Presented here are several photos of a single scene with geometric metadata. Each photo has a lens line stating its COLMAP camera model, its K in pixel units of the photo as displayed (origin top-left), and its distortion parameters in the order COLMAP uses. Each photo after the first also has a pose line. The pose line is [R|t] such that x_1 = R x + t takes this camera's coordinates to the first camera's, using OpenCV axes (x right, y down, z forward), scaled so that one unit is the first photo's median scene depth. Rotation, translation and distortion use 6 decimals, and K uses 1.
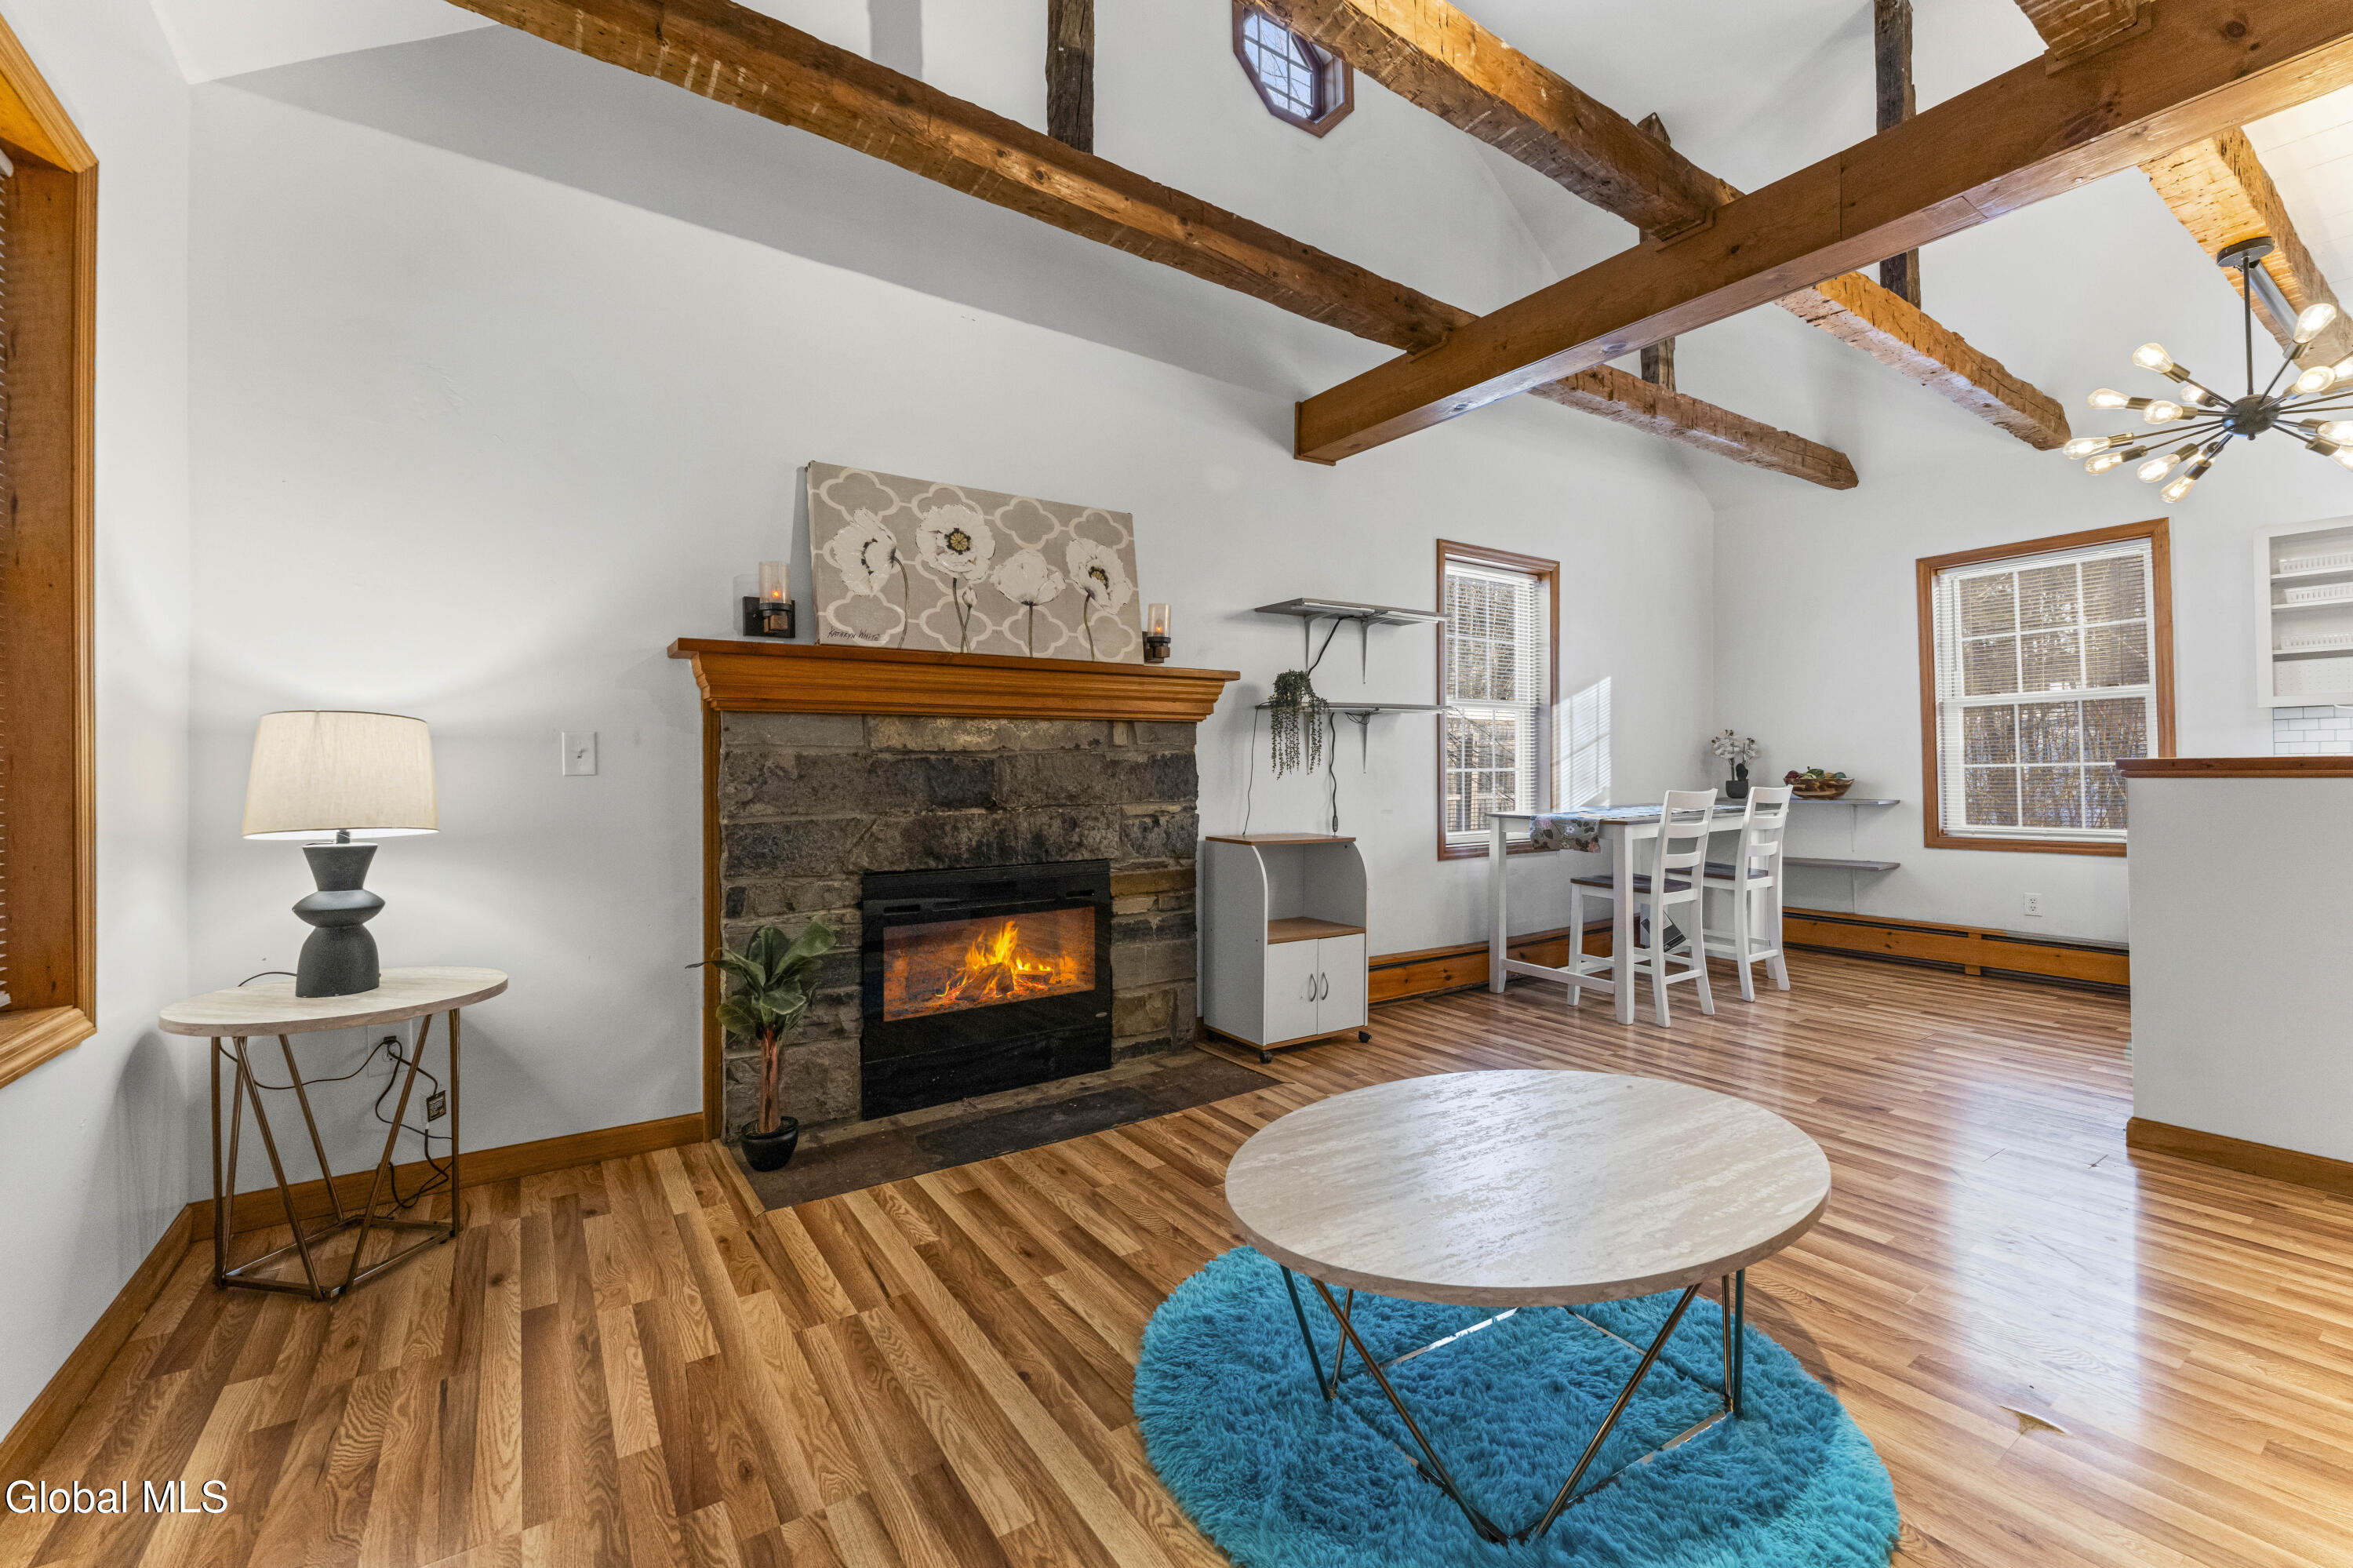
lens RADIAL K [[954.6, 0, 1183.4], [0, 954.6, 772.2], [0, 0, 1]] dist [0.000177, -0.000037]
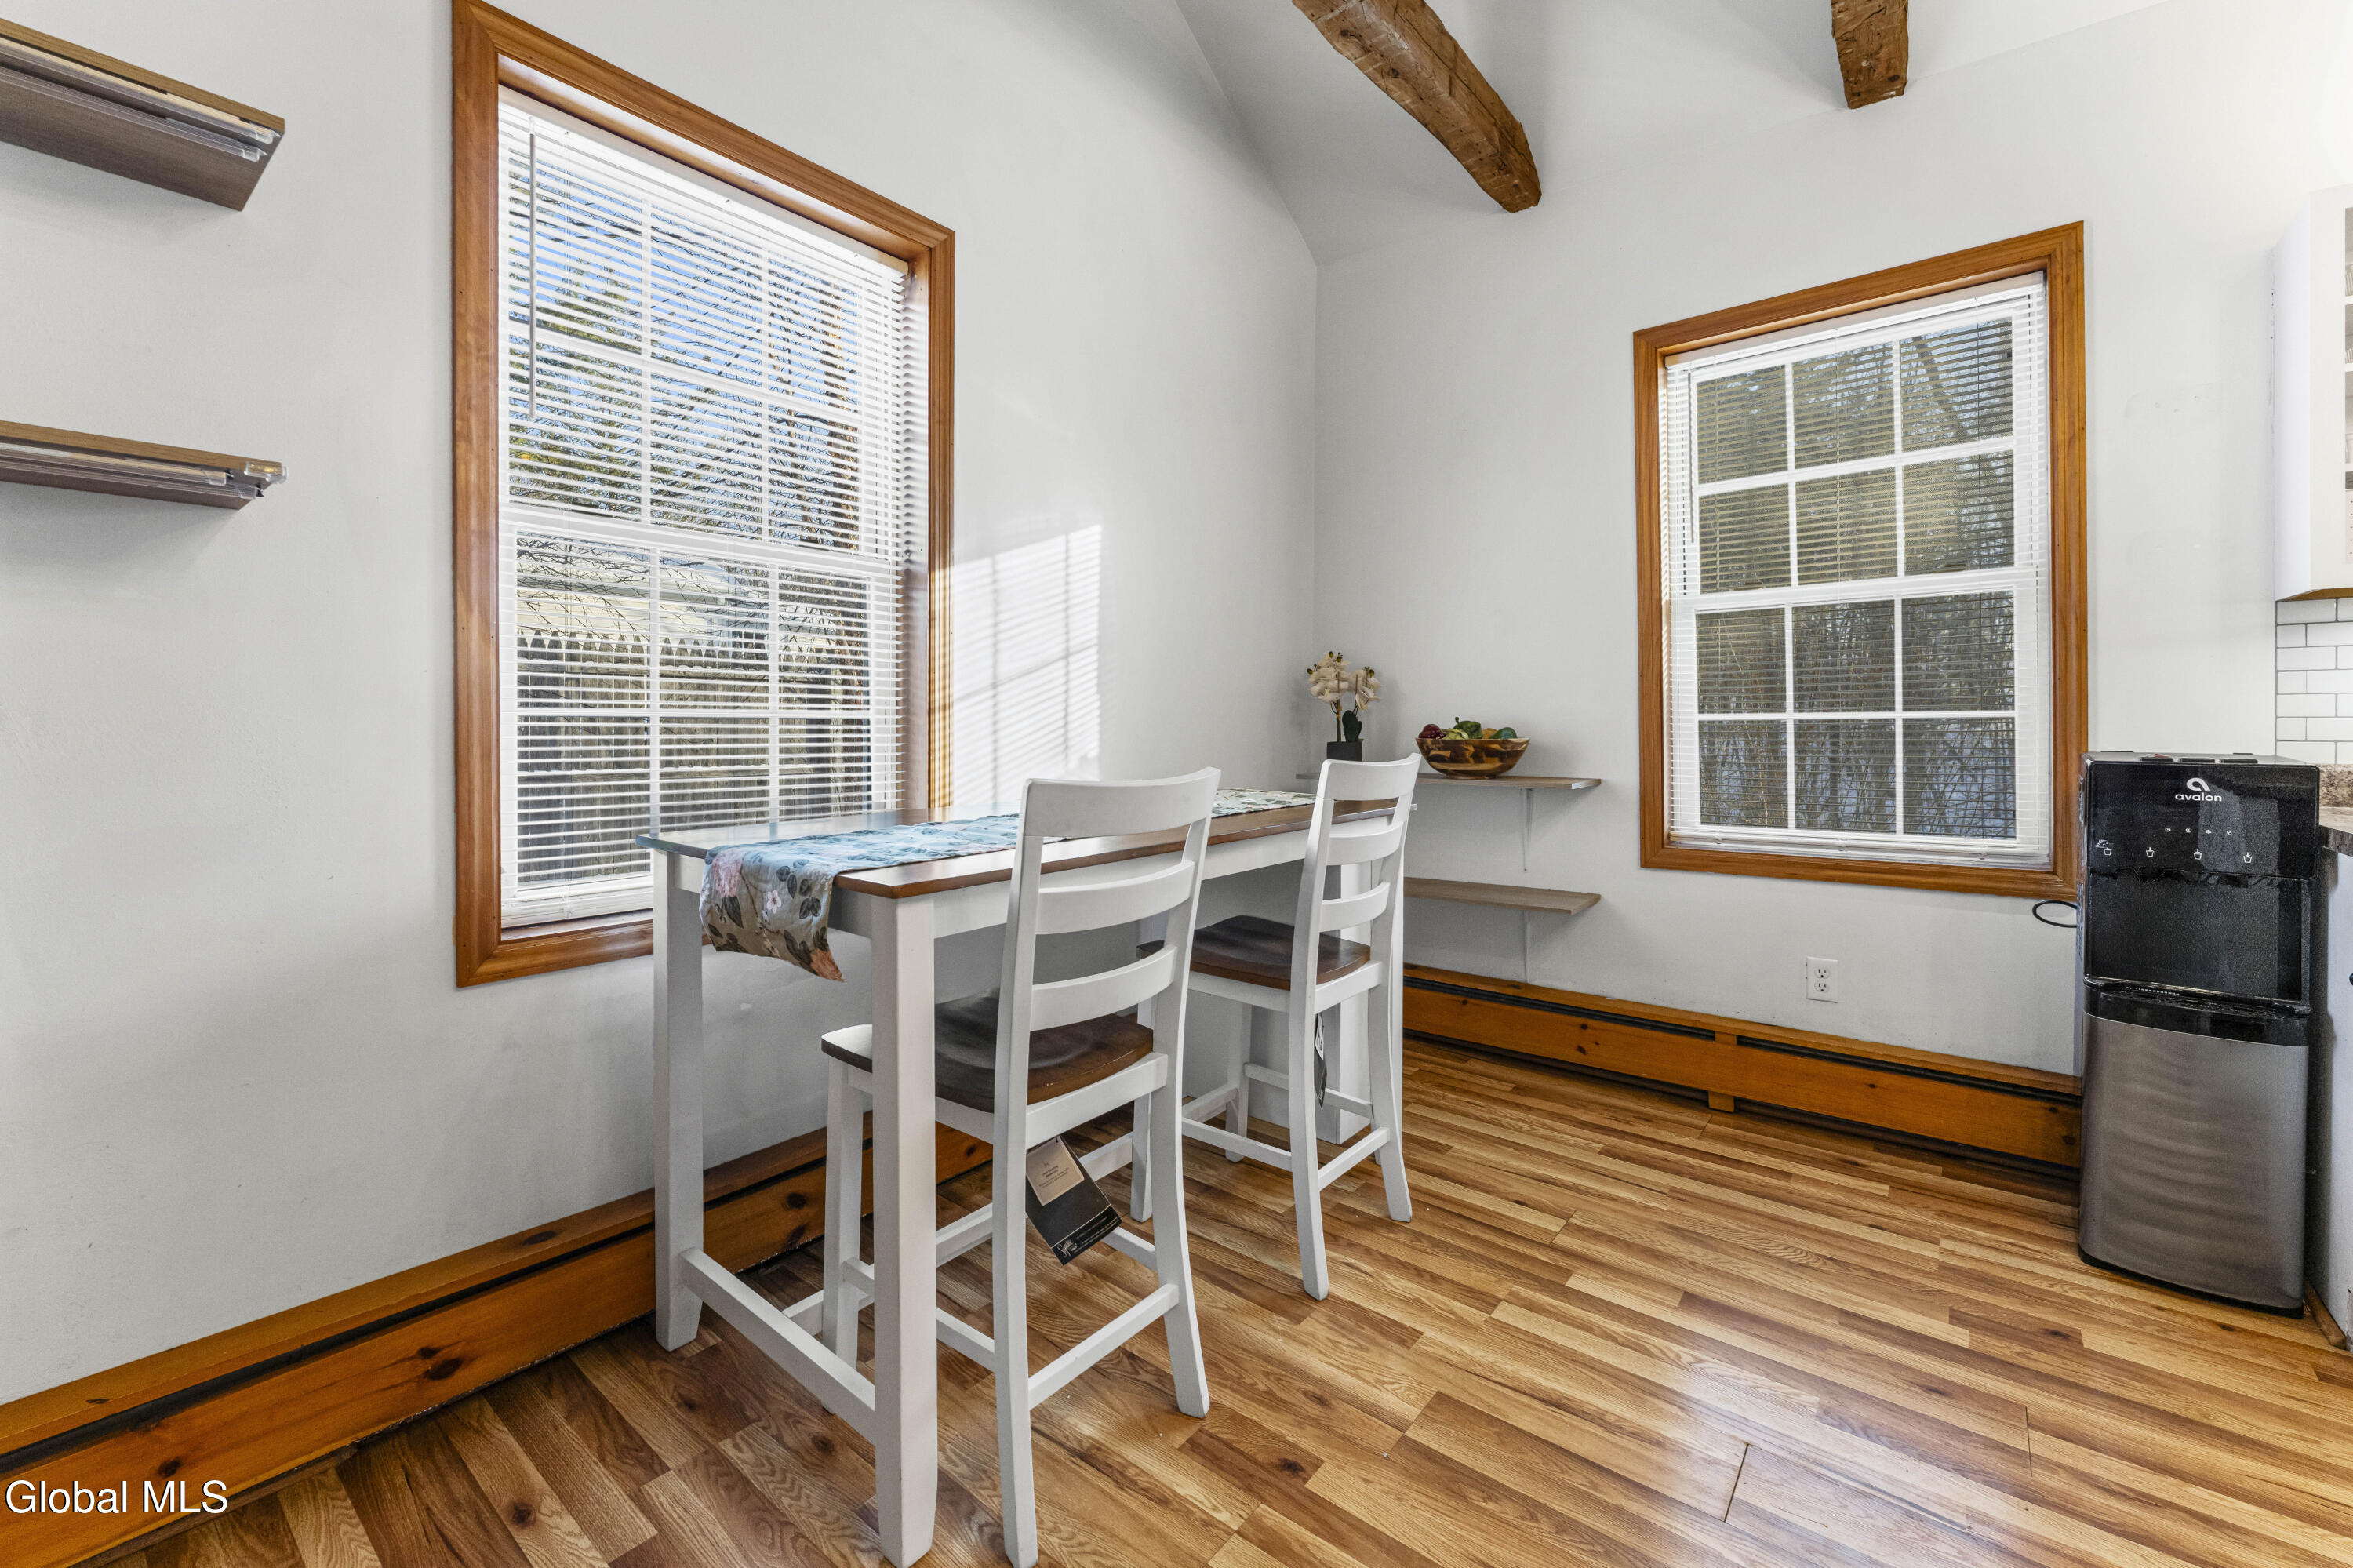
lens RADIAL K [[980.8, 0, 1182.9], [0, 980.8, 720.9], [0, 0, 1]] dist [0.000347, 0.000181]
pose [[0.954845, 0.012063, 0.296860, 0.560841], [-0.010228, 0.999918, -0.007735, 0.003896], [-0.296929, 0.004349, 0.954890, 0.845441]]
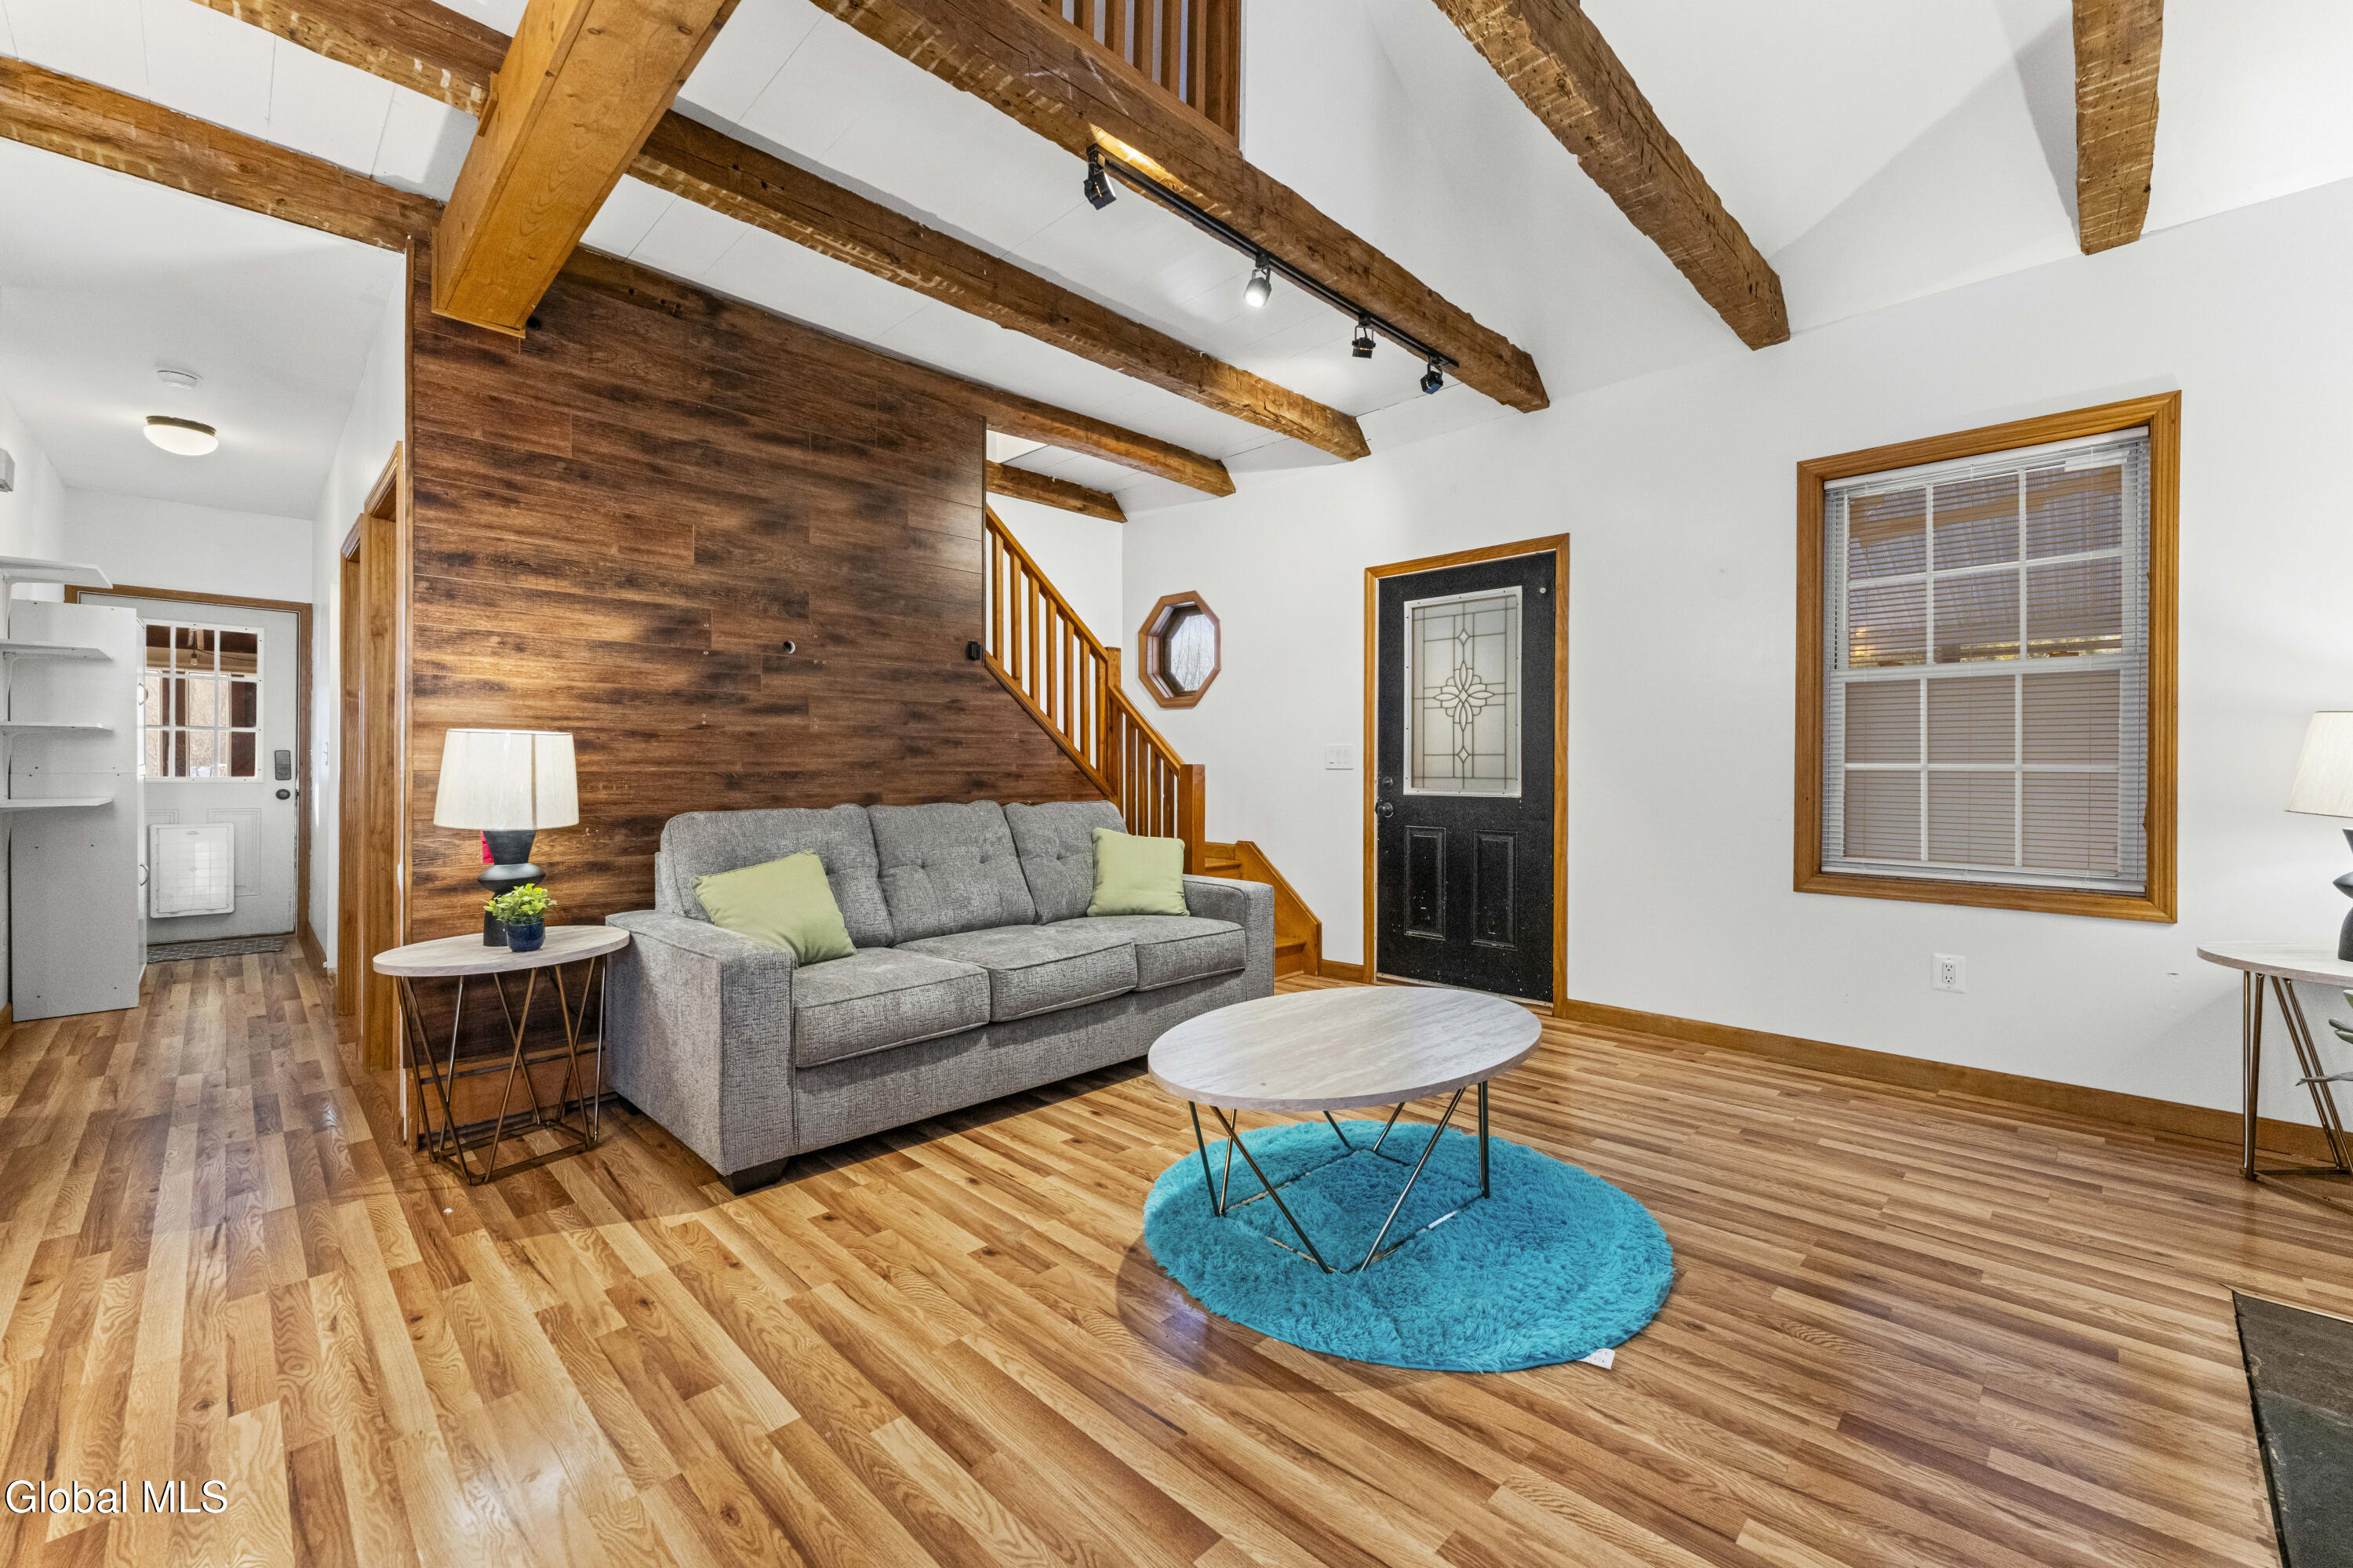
lens RADIAL K [[954.6, 0, 1183.4], [0, 954.6, 772.2], [0, 0, 1]] dist [0.000177, -0.000037]
pose [[-0.981924, 0.005280, -0.189204, 0.431416], [0.005817, 0.999980, -0.002282, 0.003553], [0.189188, -0.003342, -0.981935, 1.152756]]
